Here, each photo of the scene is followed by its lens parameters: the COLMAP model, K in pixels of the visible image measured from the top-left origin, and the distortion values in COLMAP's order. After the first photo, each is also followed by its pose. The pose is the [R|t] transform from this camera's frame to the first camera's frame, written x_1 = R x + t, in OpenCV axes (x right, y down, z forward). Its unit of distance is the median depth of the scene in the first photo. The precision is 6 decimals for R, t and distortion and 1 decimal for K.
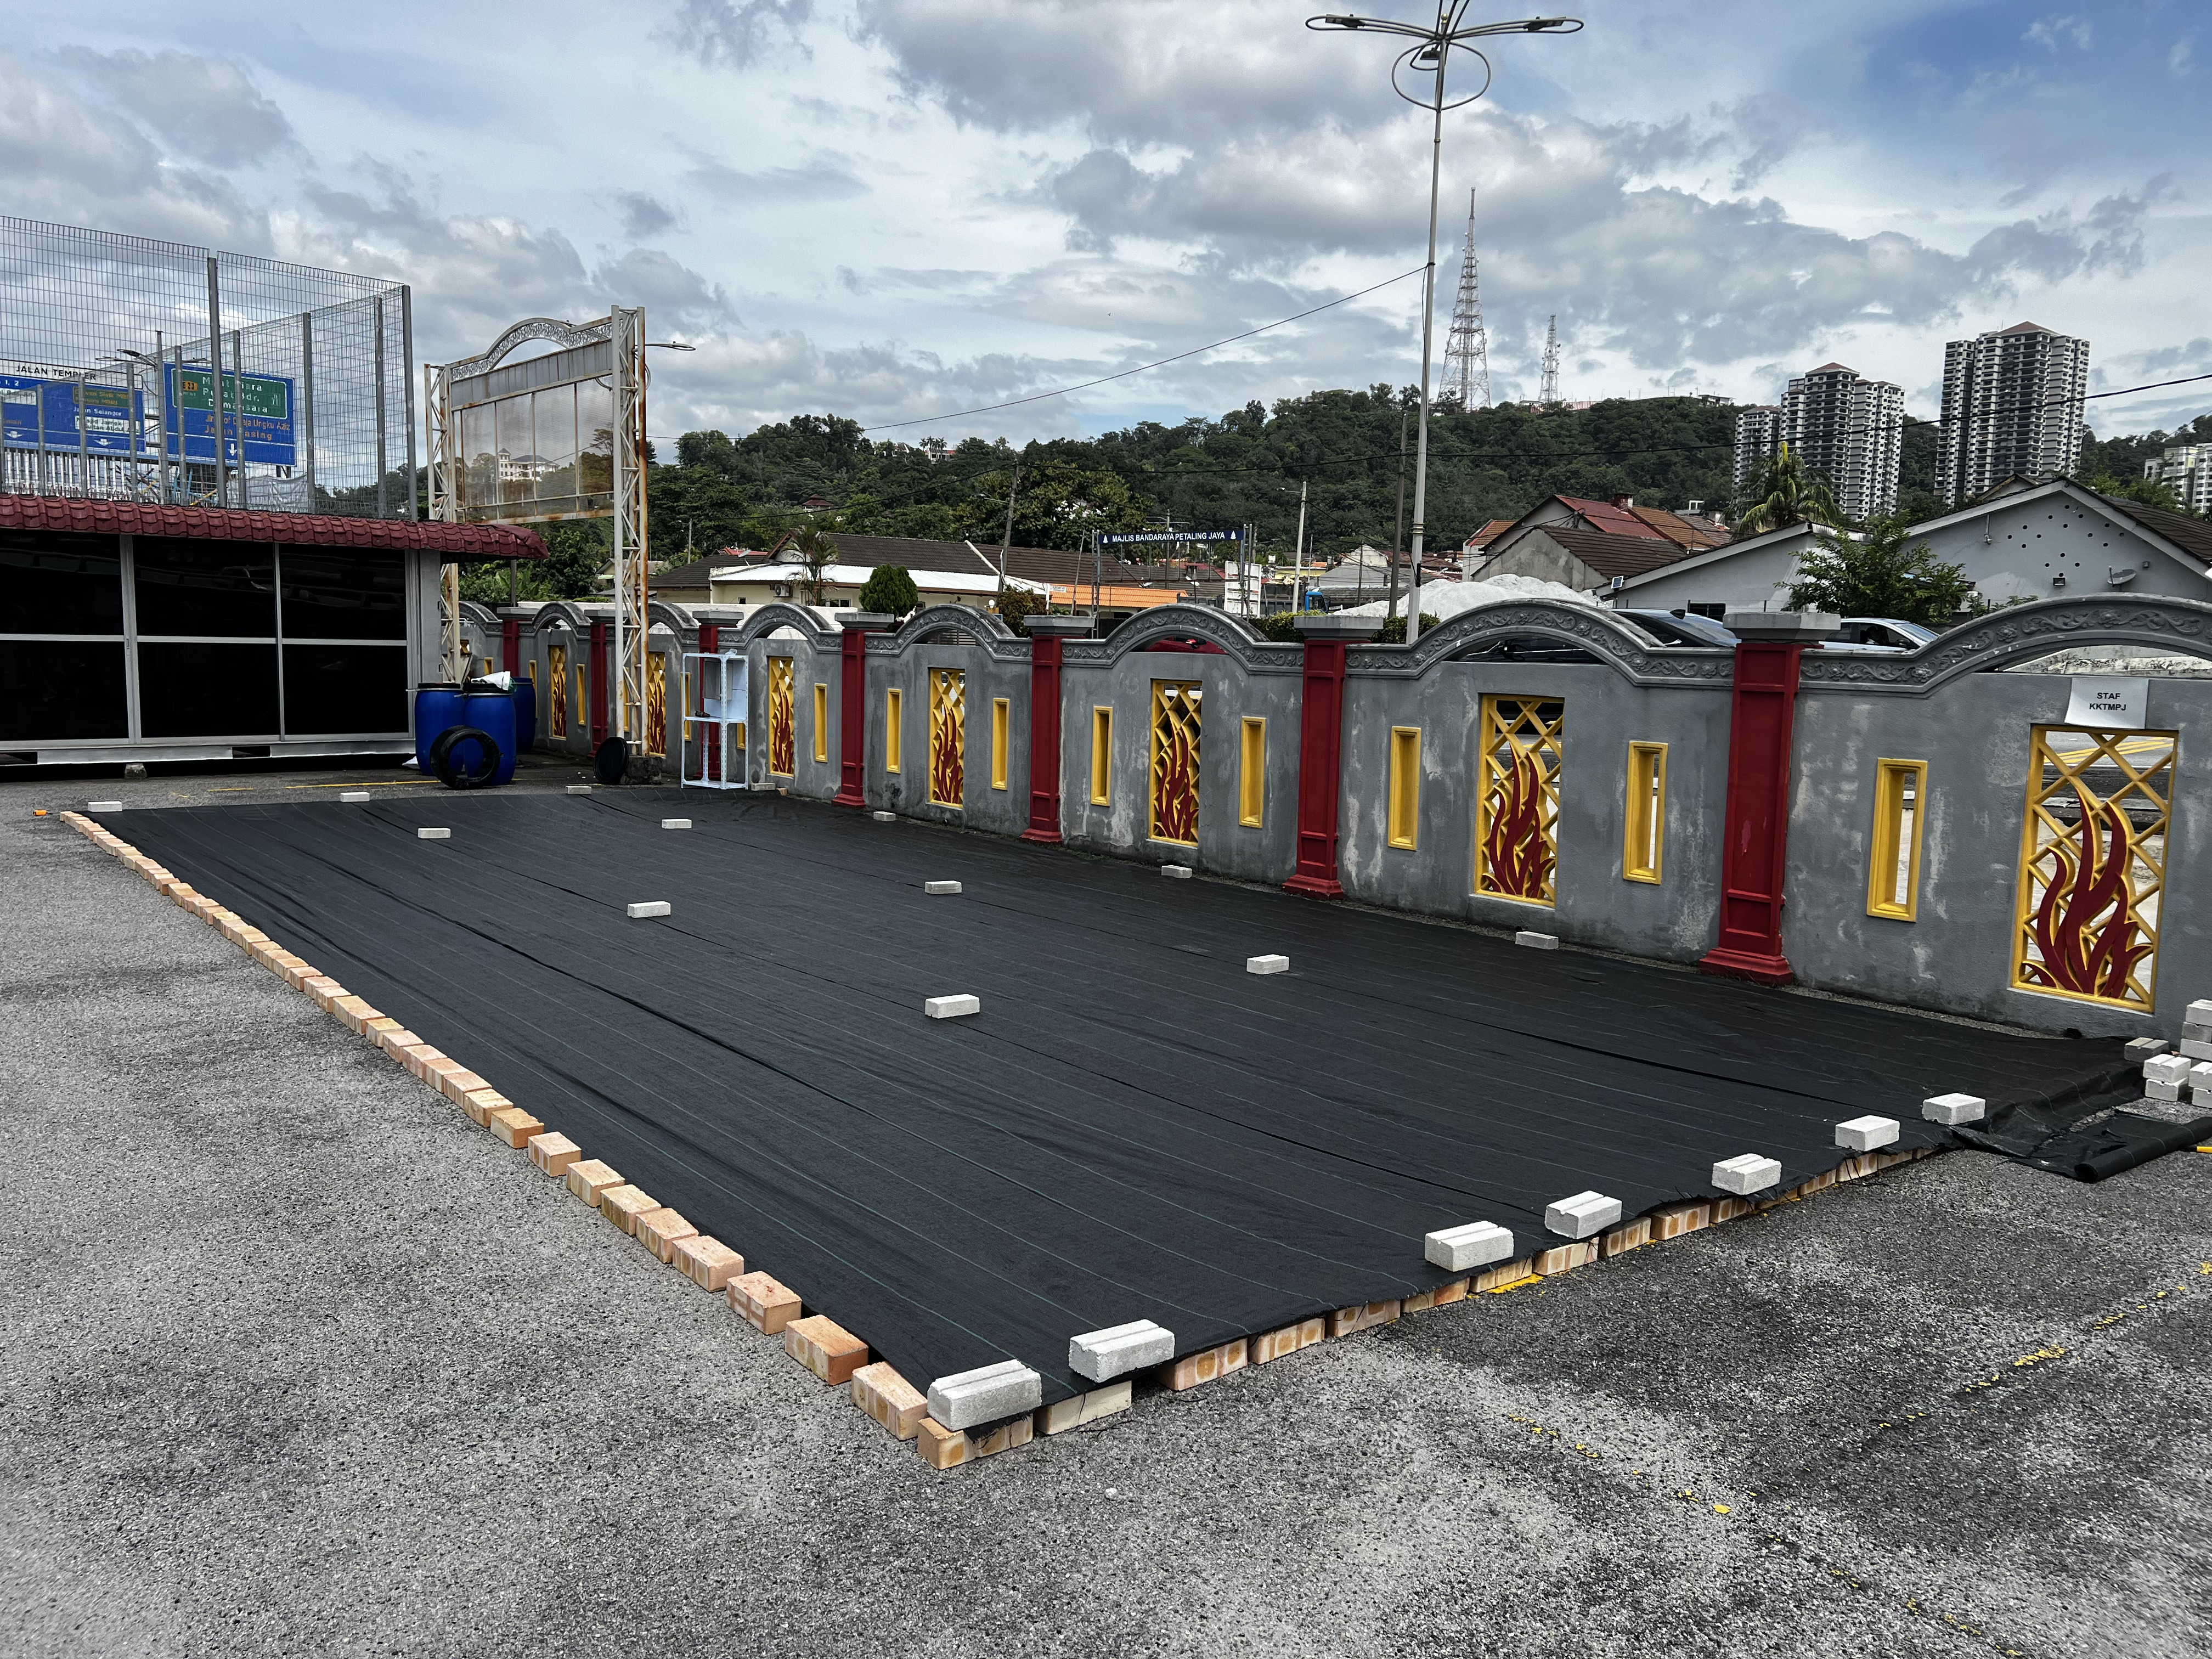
lens RADIAL K [[1674.2, 0, 1105.4], [0, 1674.2, 829.2], [0, 0, 1]] dist [0.064788, -0.072024]
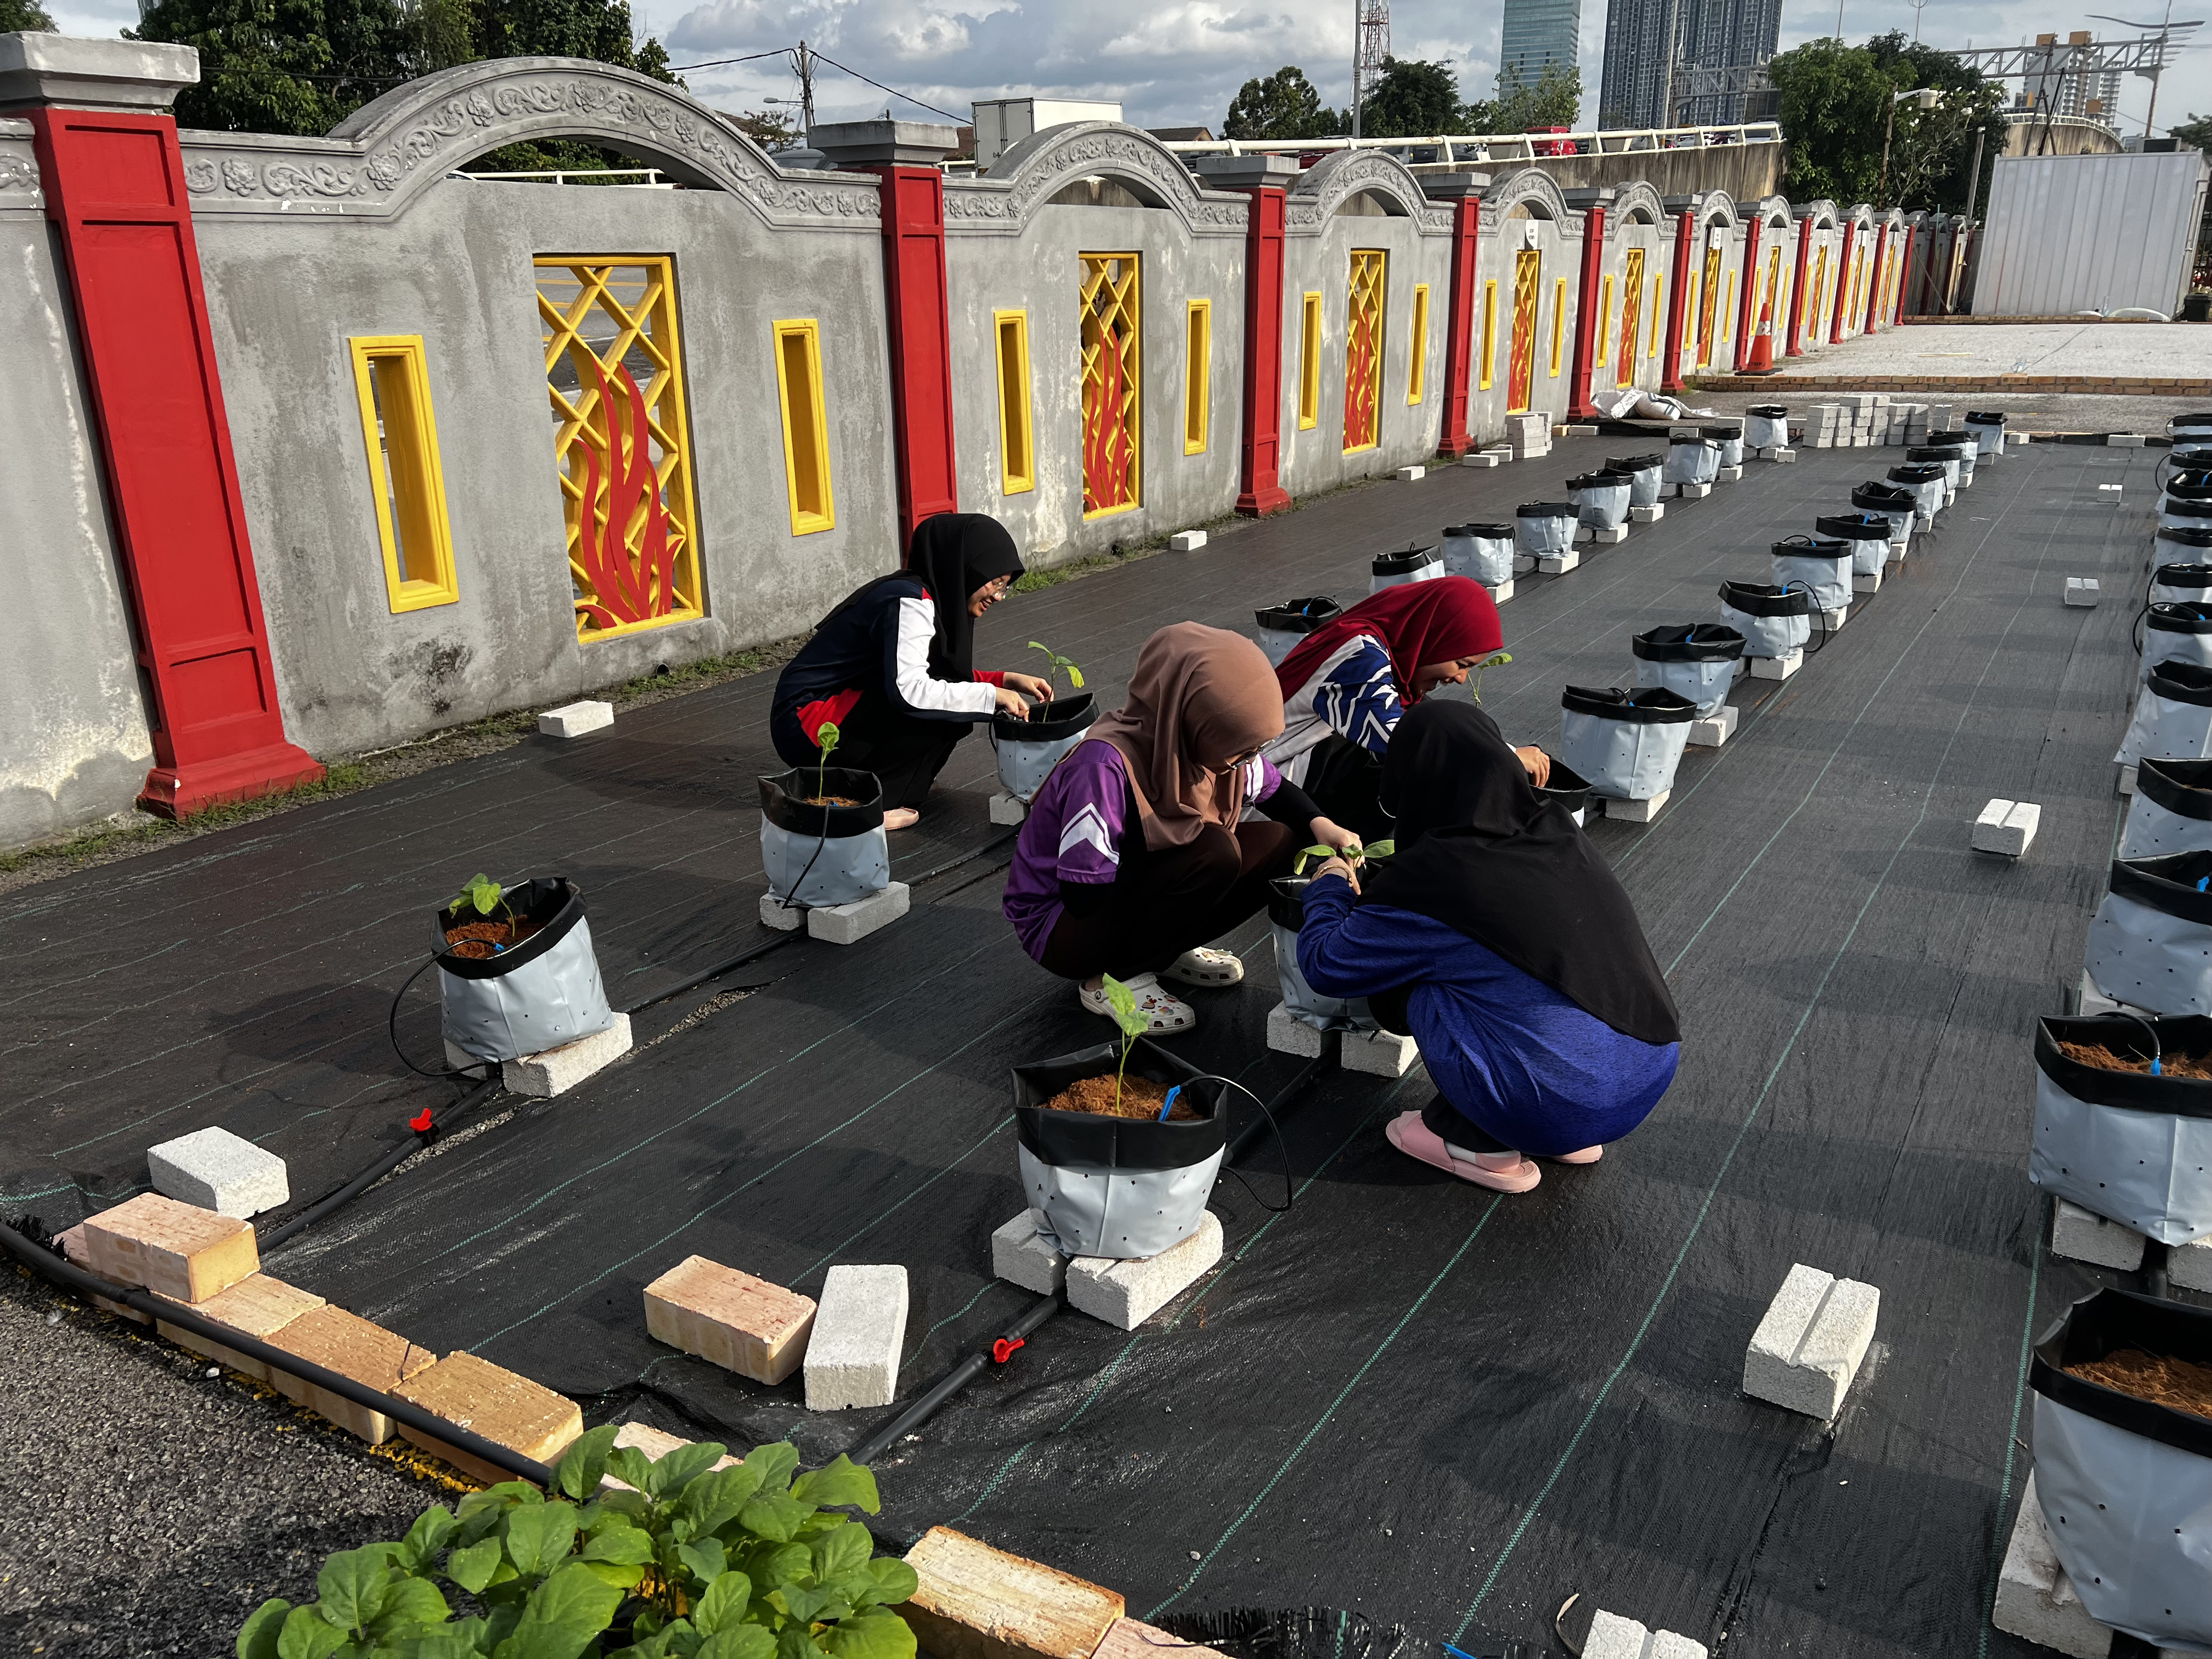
lens RADIAL K [[1674.2, 0, 1117.1], [0, 1674.2, 878.7], [0, 0, 1]] dist [0.064788, -0.072024]
pose [[-0.355448, -0.340909, 0.870309, -0.432446], [0.107414, 0.910047, 0.400345, -0.092806], [-0.928503, 0.235785, -0.286857, 0.892830]]
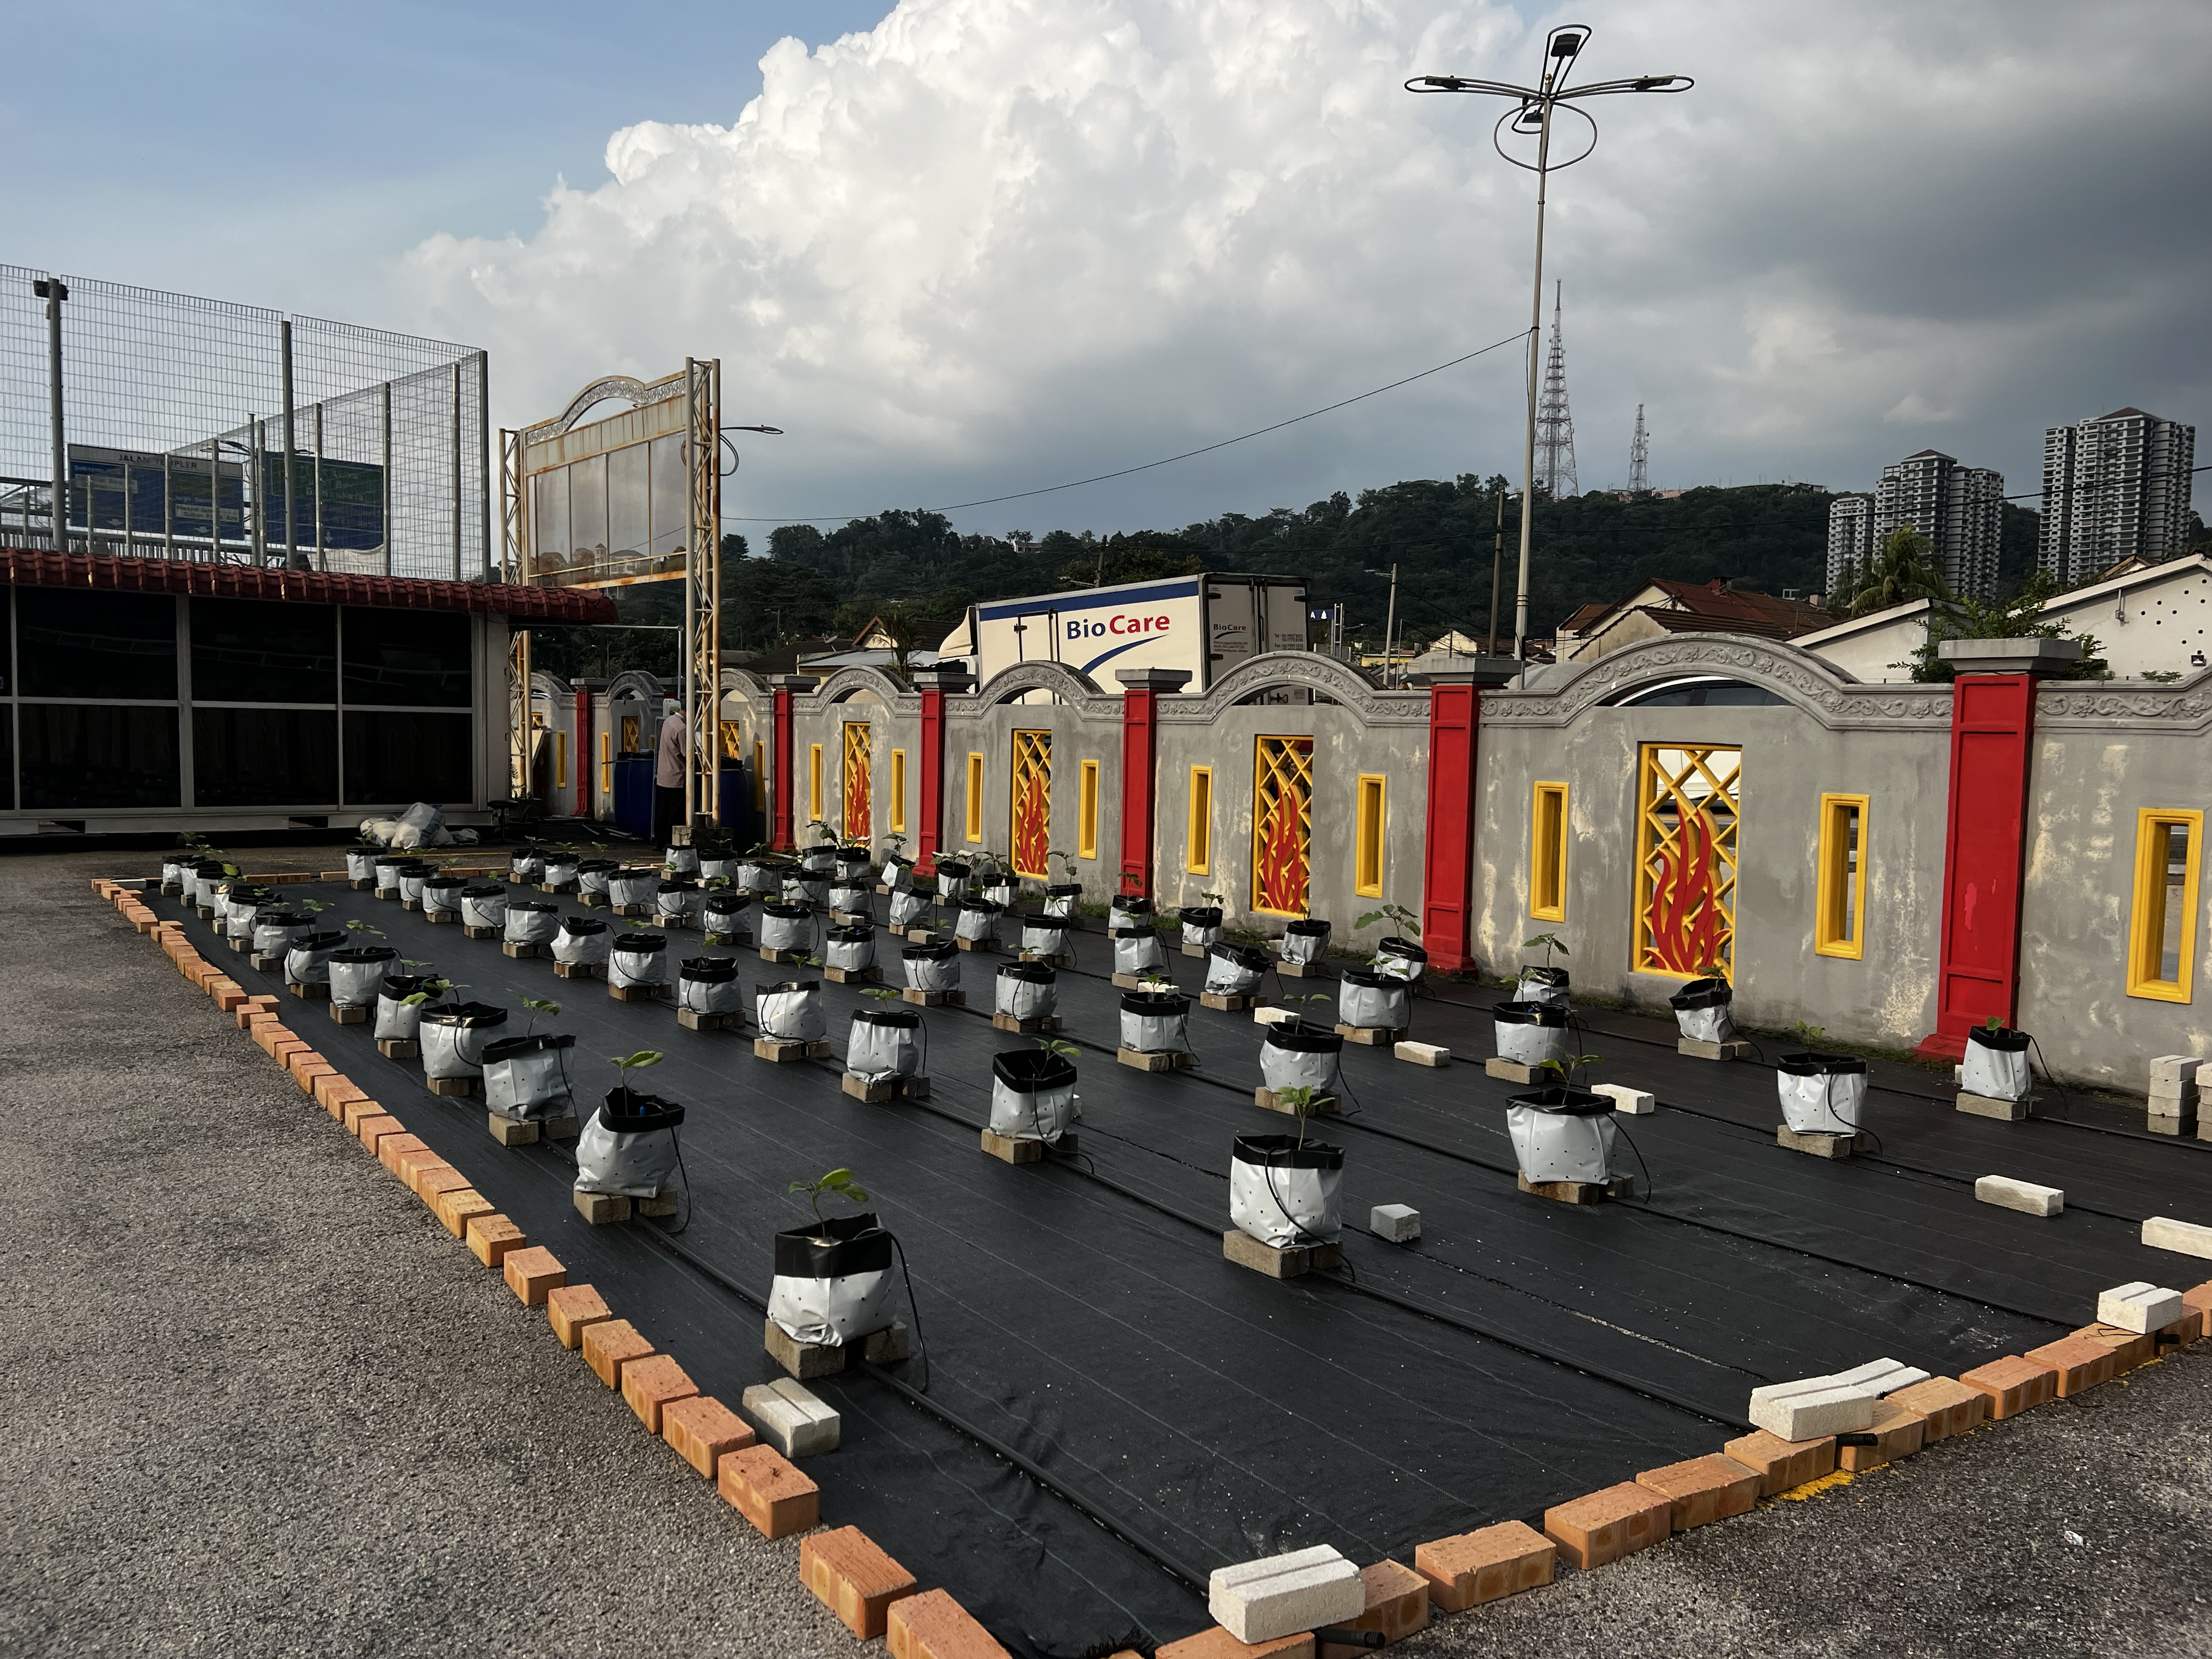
lens RADIAL K [[1674.2, 0, 1116.9], [0, 1674.2, 859.3], [0, 0, 1]] dist [0.064788, -0.072024]
pose [[0.999068, 0.002947, -0.043067, -0.006440], [-0.004471, 0.999366, -0.035315, 0.007574], [0.042936, 0.035475, 0.998448, 0.067260]]
